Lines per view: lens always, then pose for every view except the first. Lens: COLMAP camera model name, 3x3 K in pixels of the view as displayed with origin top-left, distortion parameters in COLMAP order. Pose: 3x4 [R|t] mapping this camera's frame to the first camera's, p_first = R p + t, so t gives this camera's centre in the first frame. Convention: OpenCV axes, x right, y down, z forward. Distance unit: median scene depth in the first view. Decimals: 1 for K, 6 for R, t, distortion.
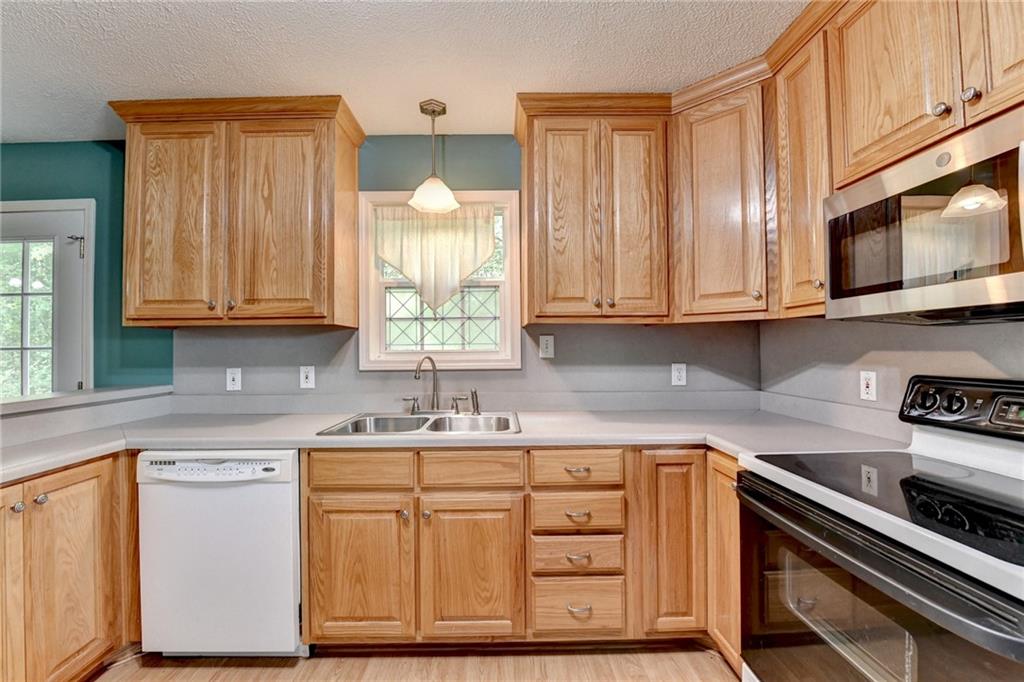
lens RADIAL K [[414.8, 0, 507.1], [0, 414.8, 341.9], [0, 0, 1]] dist [-0.016224, -0.000760]
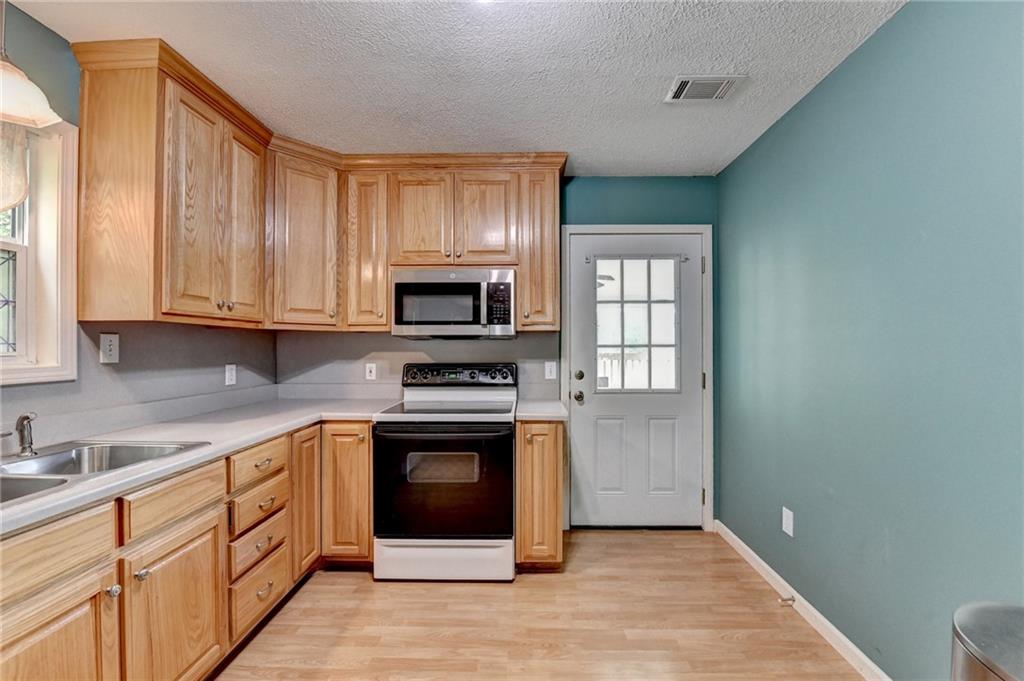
lens RADIAL K [[405.5, 0, 537.8], [0, 405.5, 344.7], [0, 0, 1]] dist [-0.014607, -0.000108]
pose [[-0.000016, 0.011092, 0.999938, -0.745100], [-0.019163, 0.999755, -0.011091, -0.002939], [-0.999816, -0.019162, 0.000196, 0.238834]]
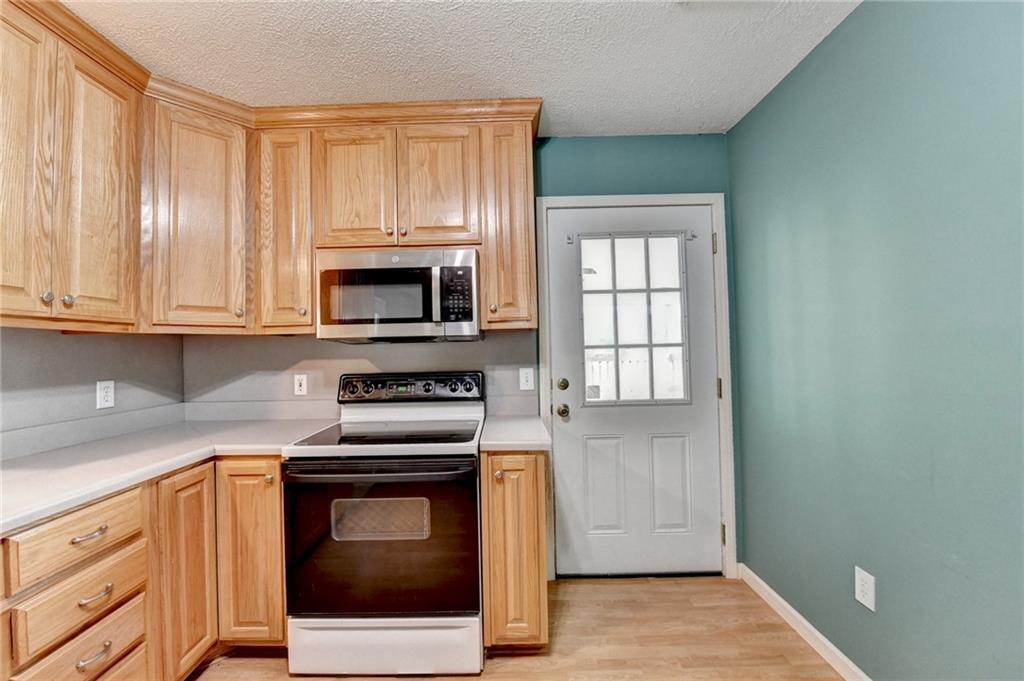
lens RADIAL K [[402.8, 0, 510.5], [0, 402.8, 340.9], [0, 0, 1]] dist [-0.018038, -0.000583]
pose [[0.011450, 0.026875, 0.999573, -0.423379], [0.002406, 0.999635, -0.026904, -0.005226], [-0.999932, 0.002713, 0.011381, 0.223505]]
